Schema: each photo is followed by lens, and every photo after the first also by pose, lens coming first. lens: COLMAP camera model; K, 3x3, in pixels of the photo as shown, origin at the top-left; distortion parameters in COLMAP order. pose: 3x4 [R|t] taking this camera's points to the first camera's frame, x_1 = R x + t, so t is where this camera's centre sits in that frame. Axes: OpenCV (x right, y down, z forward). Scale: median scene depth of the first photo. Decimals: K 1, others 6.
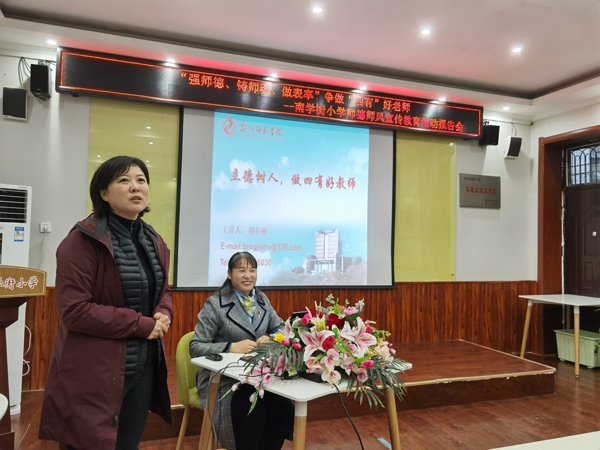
lens RADIAL K [[467.7, 0, 302.1], [0, 467.7, 225.5], [0, 0, 1]] dist [0.009284, -0.003478]
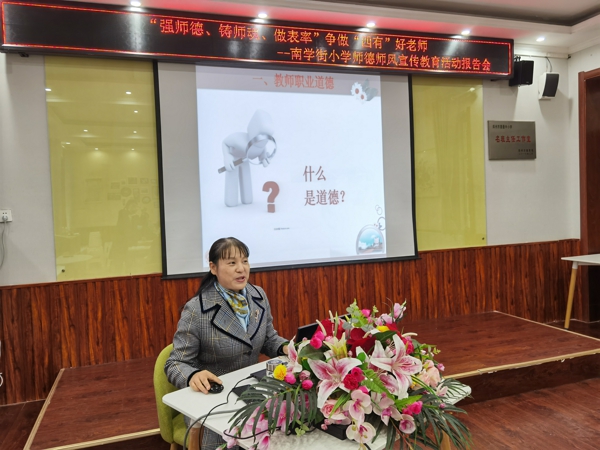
lens RADIAL K [[467.7, 0, 298.2], [0, 467.7, 222.8], [0, 0, 1]] dist [0.009284, -0.003478]
pose [[0.997698, -0.060934, -0.029759, 0.004592], [0.062895, 0.995554, 0.070111, -0.008678], [0.025355, -0.071821, 0.997095, 0.140747]]
